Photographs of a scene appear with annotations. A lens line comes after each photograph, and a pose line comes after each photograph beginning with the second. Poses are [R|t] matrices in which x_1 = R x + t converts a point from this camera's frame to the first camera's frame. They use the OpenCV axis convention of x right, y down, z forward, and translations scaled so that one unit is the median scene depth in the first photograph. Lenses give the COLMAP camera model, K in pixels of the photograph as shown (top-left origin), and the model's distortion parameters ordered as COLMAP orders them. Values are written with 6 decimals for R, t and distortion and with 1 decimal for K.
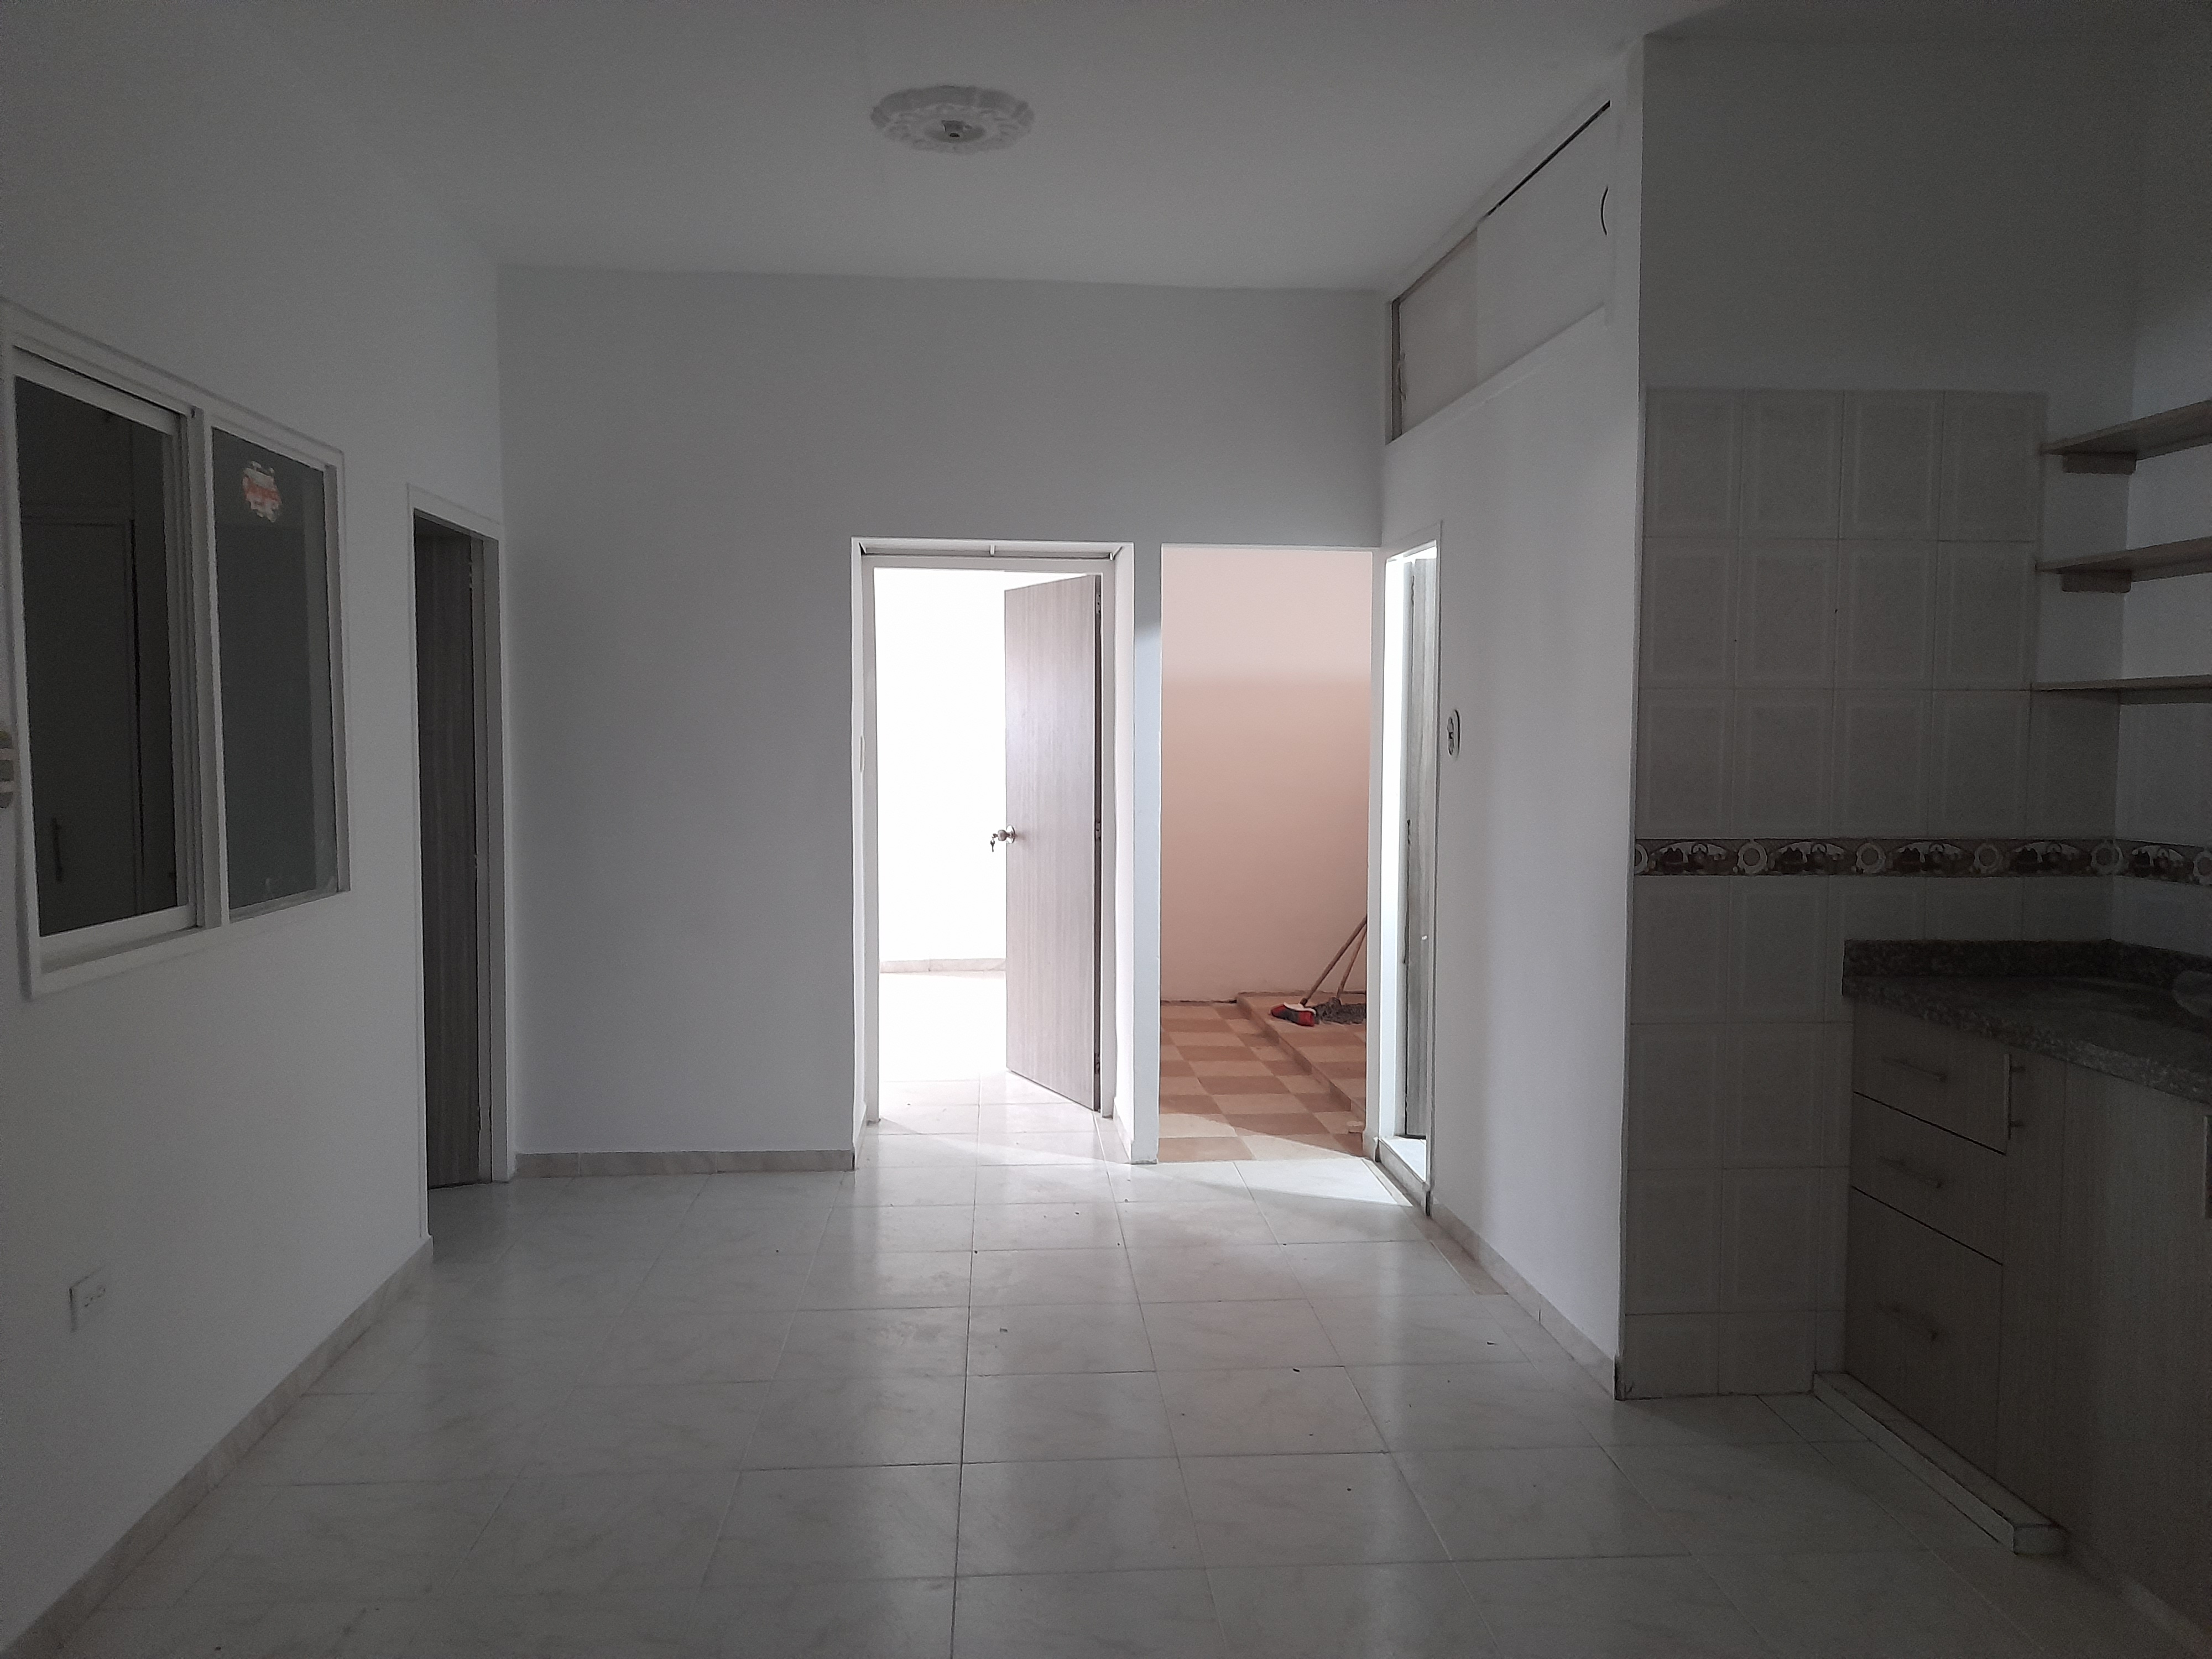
lens RADIAL K [[1607.9, 0, 1104.0], [0, 1607.9, 827.7], [0, 0, 1]] dist [0.034981, -0.031976]
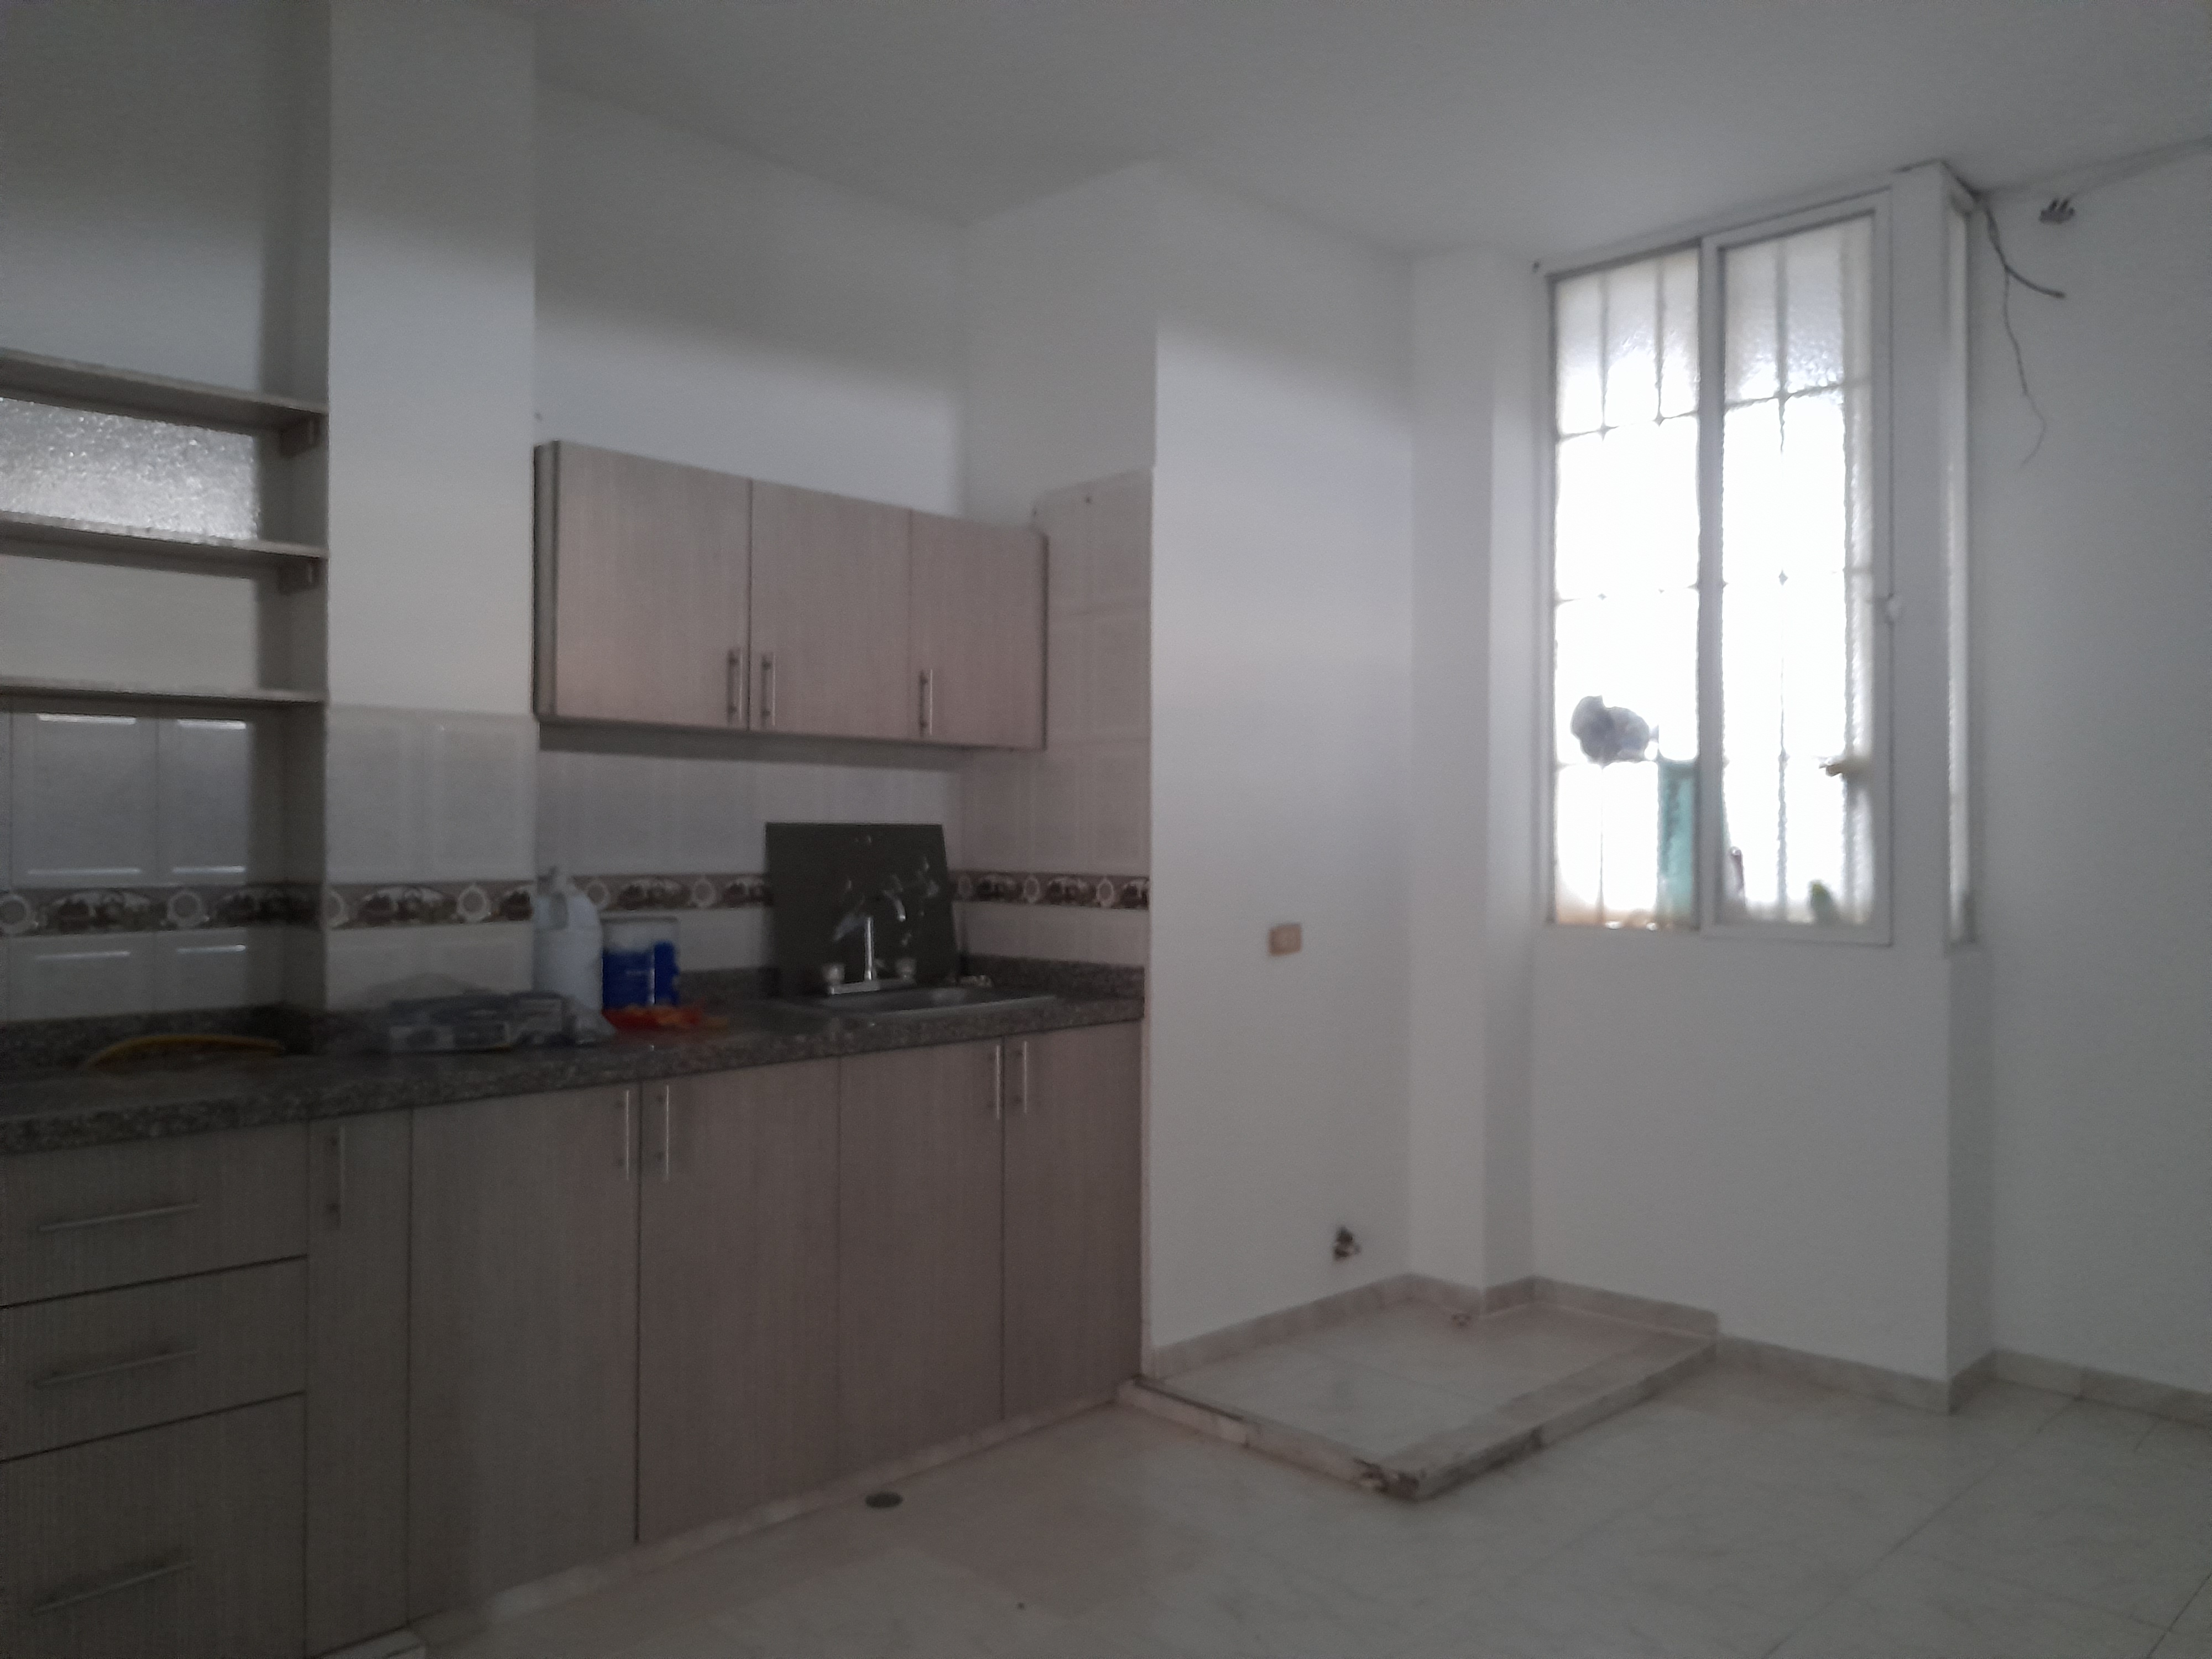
lens RADIAL K [[1607.9, 0, 1103.2], [0, 1607.9, 825.8], [0, 0, 1]] dist [0.034981, -0.031976]
pose [[-0.654572, -0.002227, 0.755996, -0.298050], [0.040496, 0.998457, 0.038004, -0.028431], [-0.754914, 0.055491, -0.653472, 1.092944]]
